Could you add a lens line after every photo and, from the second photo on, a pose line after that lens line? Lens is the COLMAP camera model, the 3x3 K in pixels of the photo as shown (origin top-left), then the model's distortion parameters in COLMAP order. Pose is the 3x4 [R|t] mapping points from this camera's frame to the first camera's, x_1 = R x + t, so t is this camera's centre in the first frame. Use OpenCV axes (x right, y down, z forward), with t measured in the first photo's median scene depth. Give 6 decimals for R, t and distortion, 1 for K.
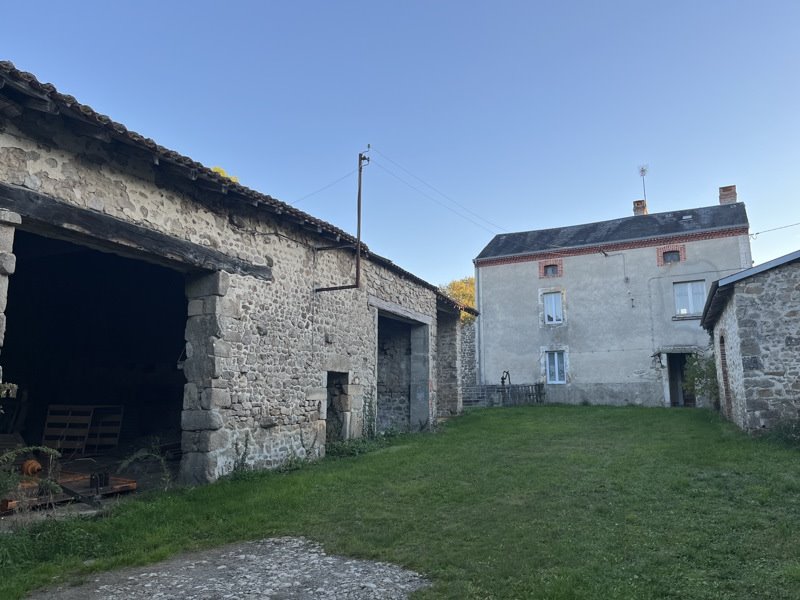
lens RADIAL K [[596.1, 0, 399.0], [0, 596.1, 298.6], [0, 0, 1]] dist [0.014397, -0.031650]
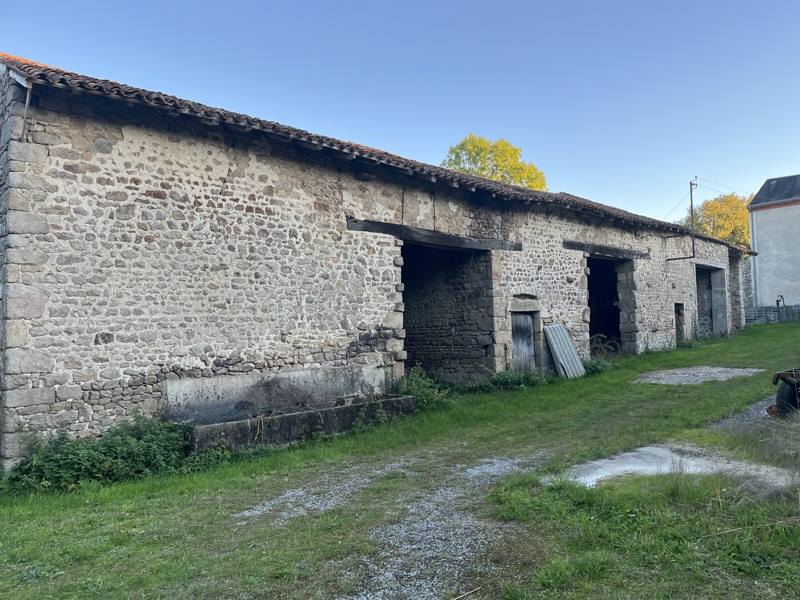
lens RADIAL K [[596.1, 0, 398.7], [0, 596.1, 302.7], [0, 0, 1]] dist [0.014397, -0.031650]
pose [[0.928155, -0.042288, -0.369784, -0.165214], [0.087708, 0.990395, 0.106888, -0.108544], [0.361712, -0.131642, 0.922949, -0.727504]]
